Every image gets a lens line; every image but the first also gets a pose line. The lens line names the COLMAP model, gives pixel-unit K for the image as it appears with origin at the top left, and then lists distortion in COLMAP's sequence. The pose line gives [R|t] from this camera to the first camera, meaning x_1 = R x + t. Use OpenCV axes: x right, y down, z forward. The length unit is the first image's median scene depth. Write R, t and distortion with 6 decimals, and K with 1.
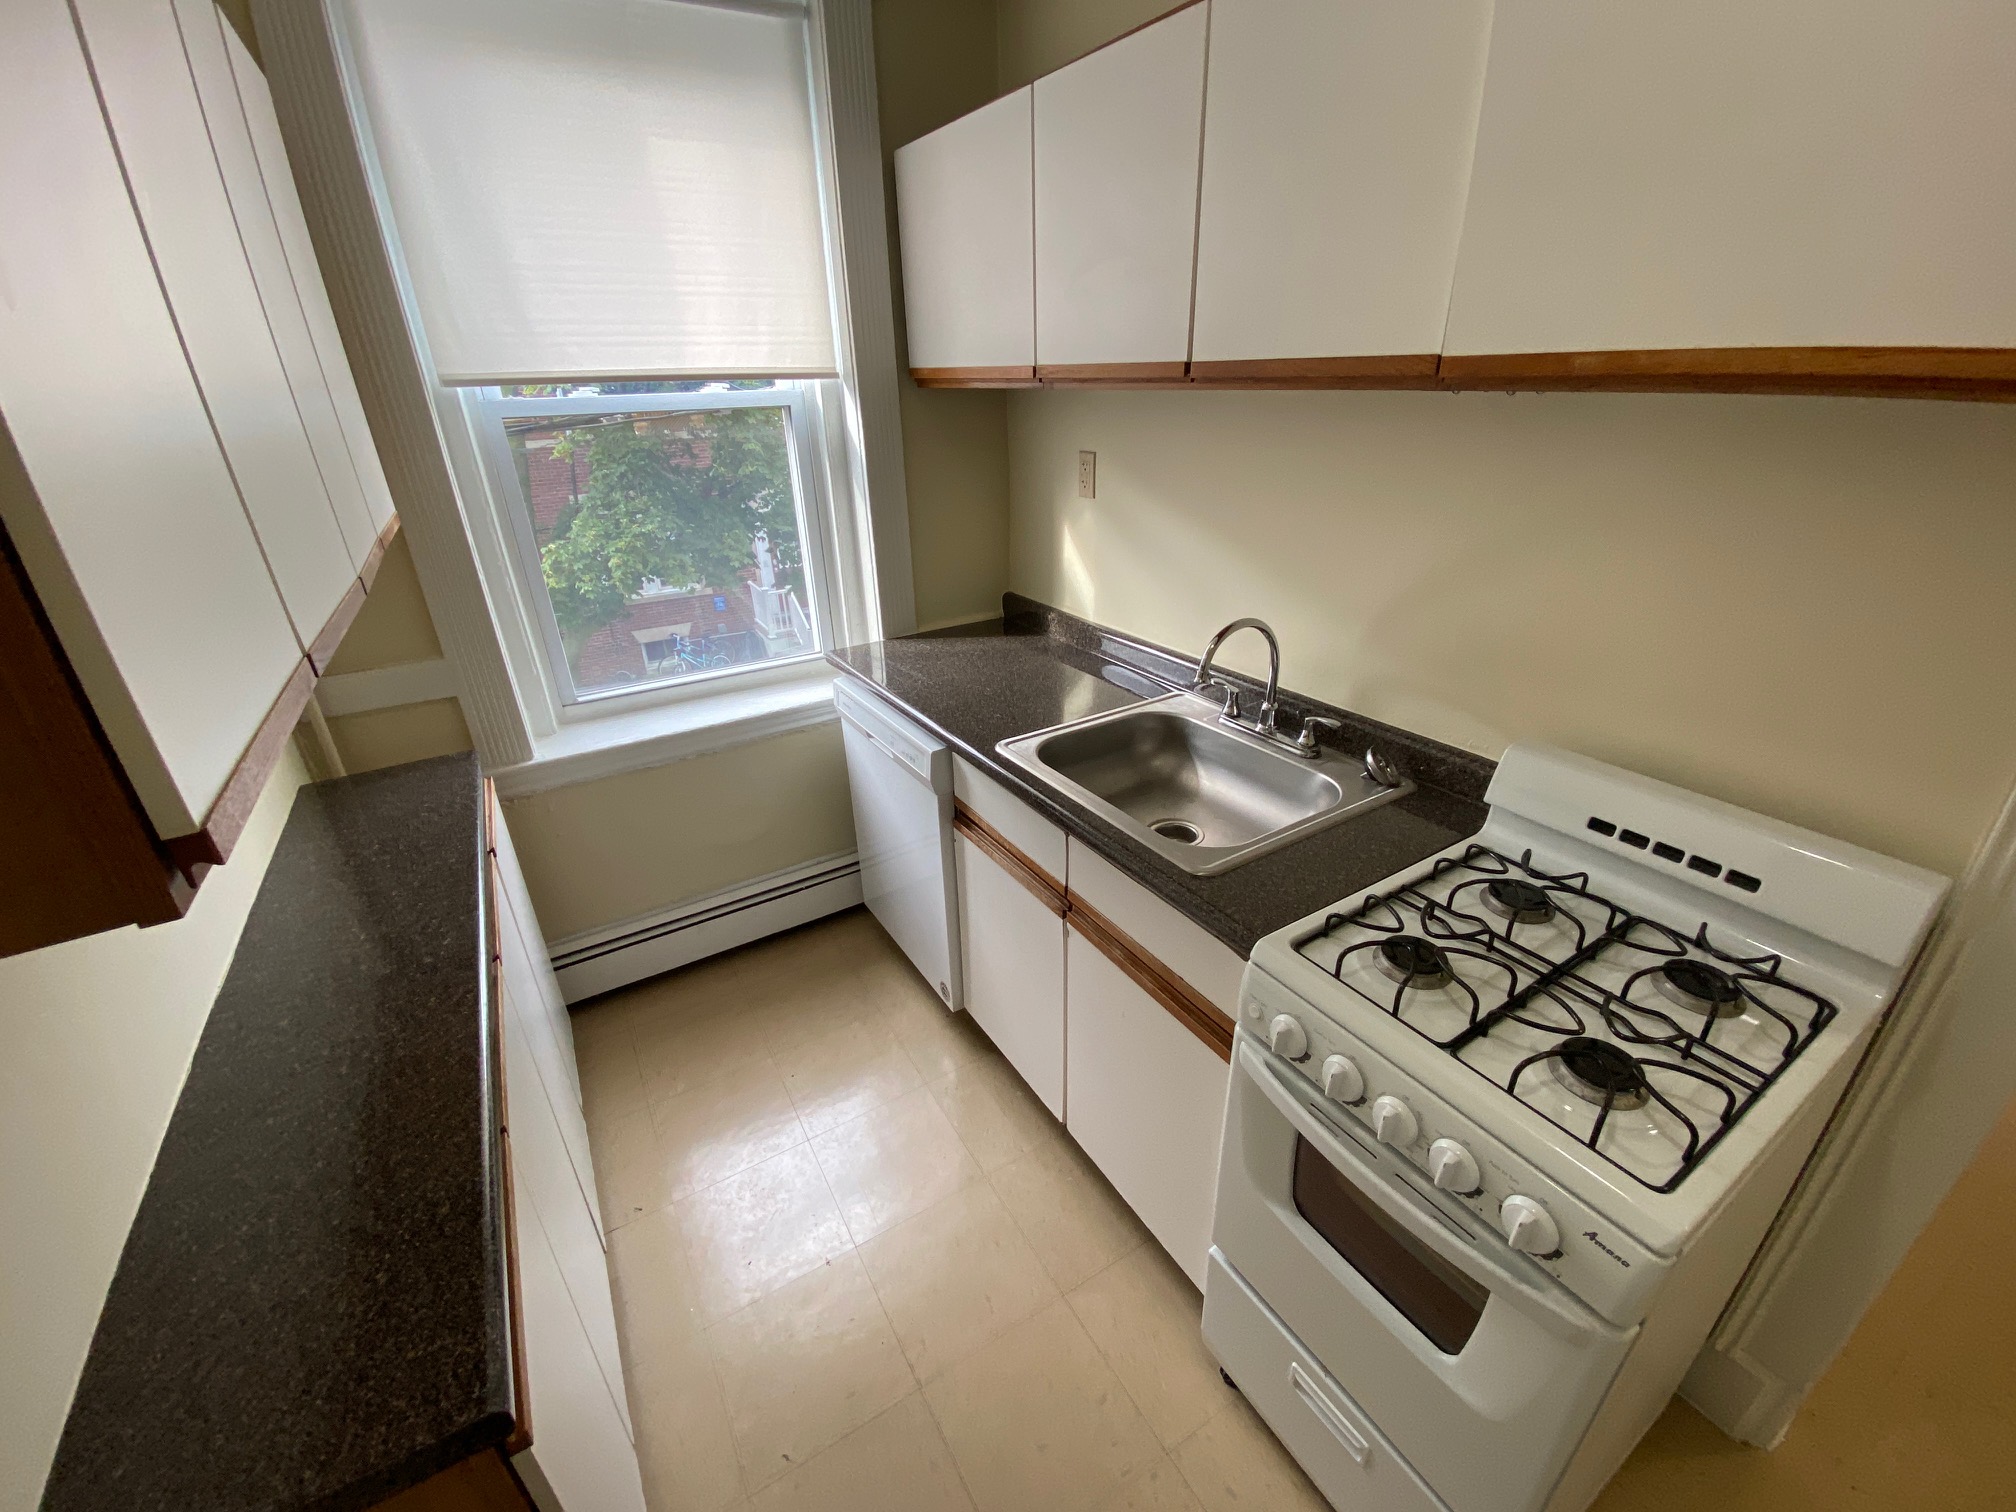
lens RADIAL K [[825.0, 0, 1005.4], [0, 825.0, 750.7], [0, 0, 1]] dist [-0.000697, -0.000040]
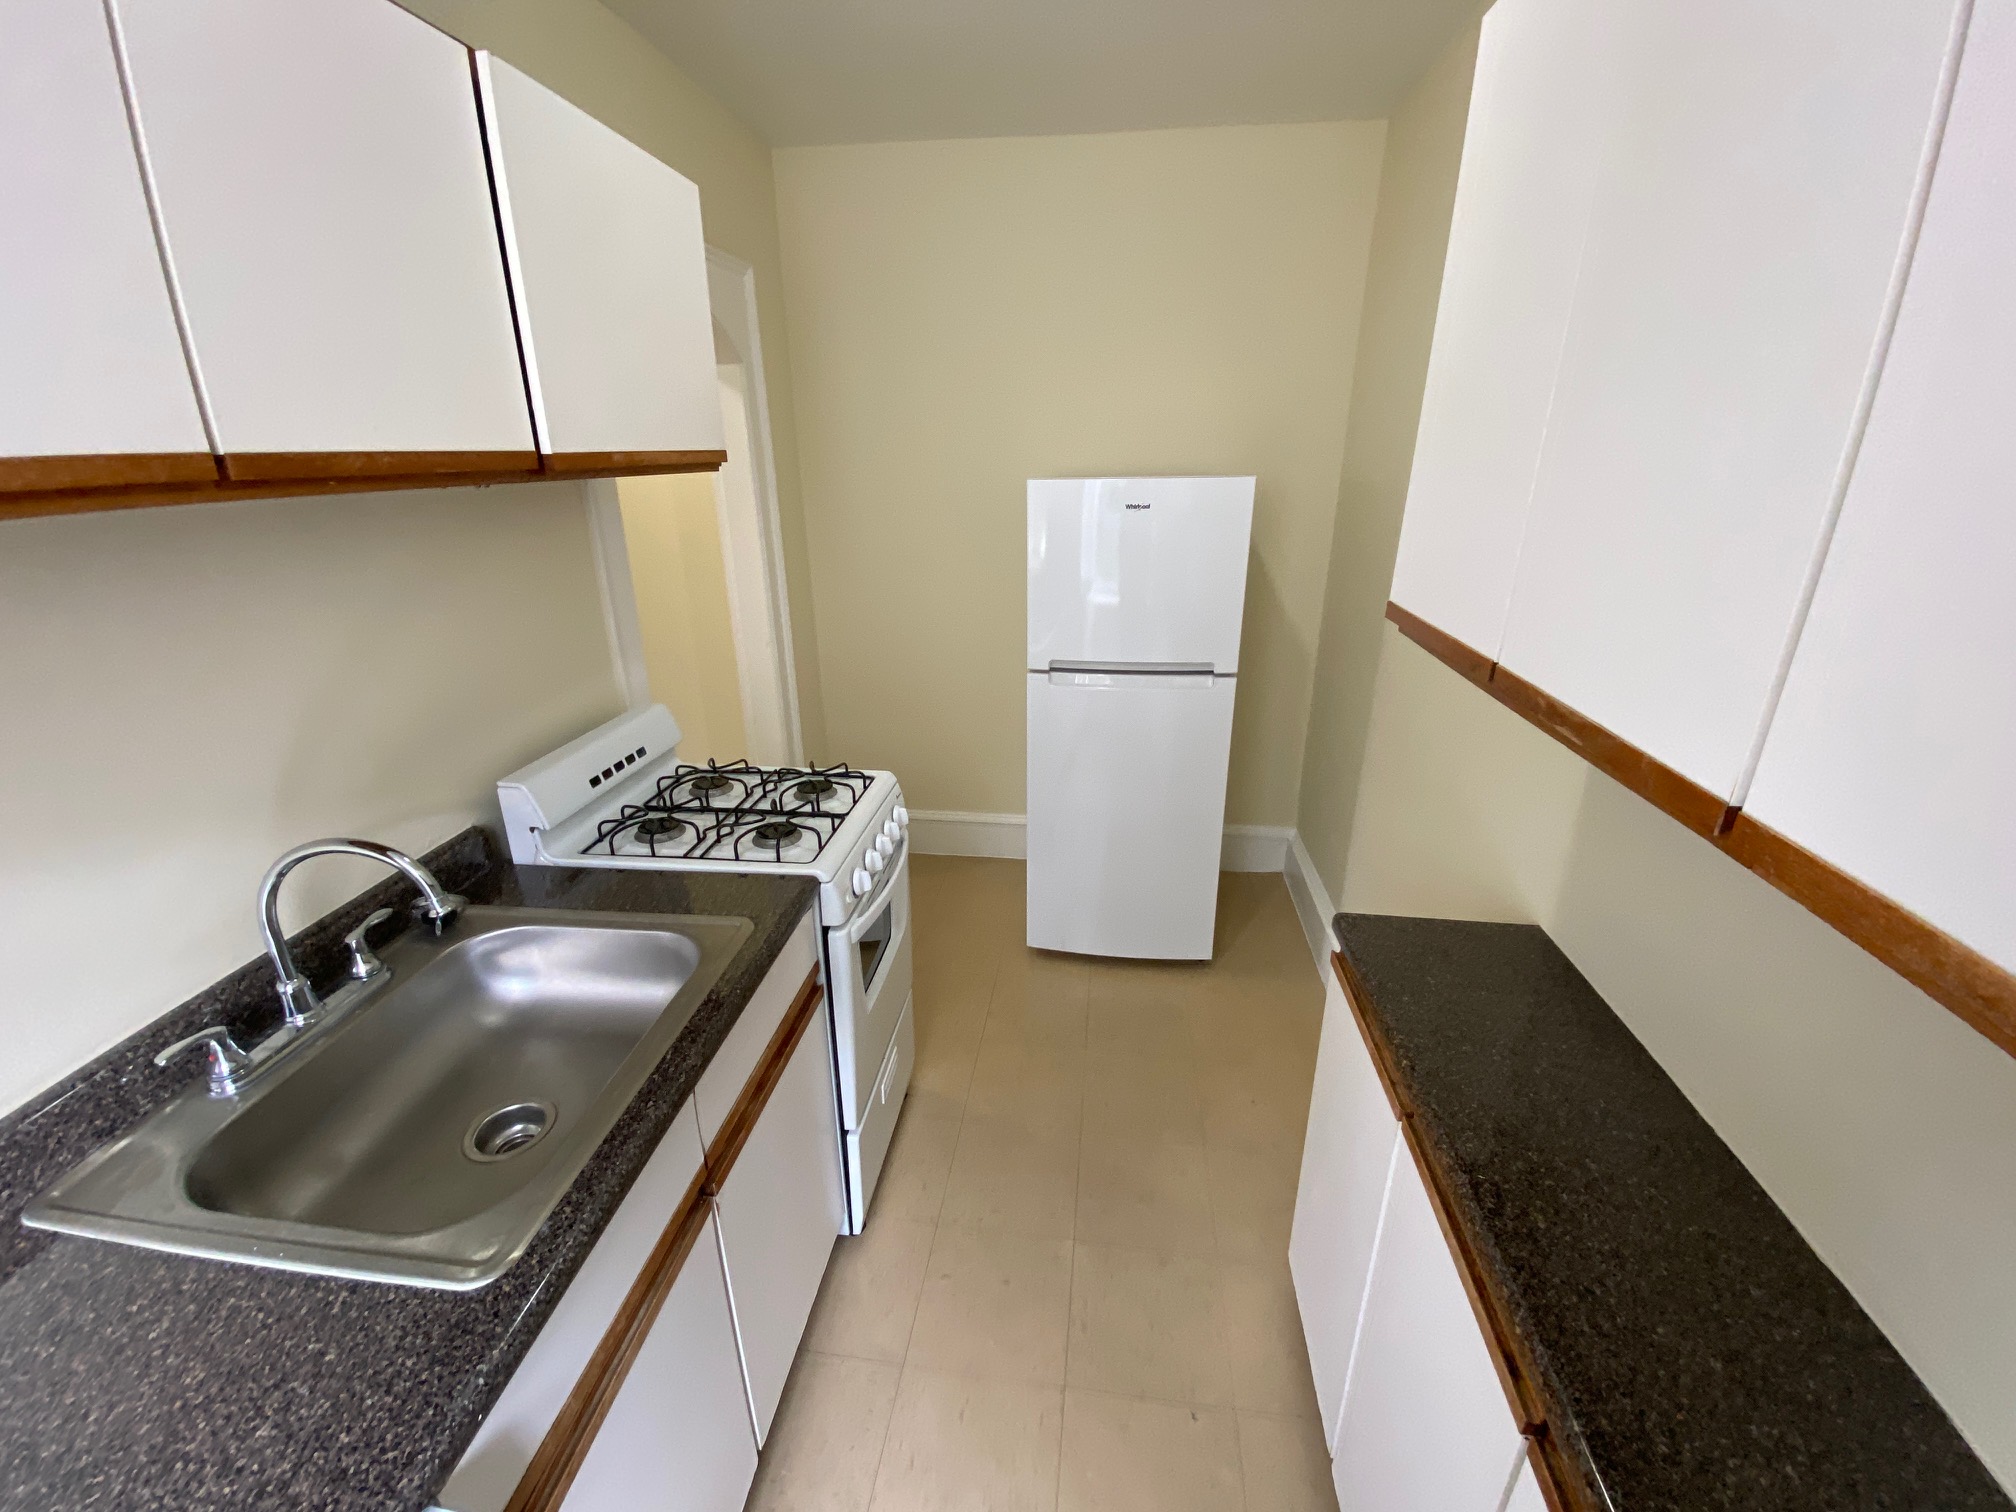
lens RADIAL K [[825.0, 0, 999.9], [0, 825.0, 757.8], [0, 0, 1]] dist [-0.000697, -0.000040]
pose [[-0.768862, -0.196383, 0.608510, -0.676500], [0.287914, 0.743405, 0.603701, -0.608486], [-0.570926, 0.639361, -0.515035, 1.355152]]
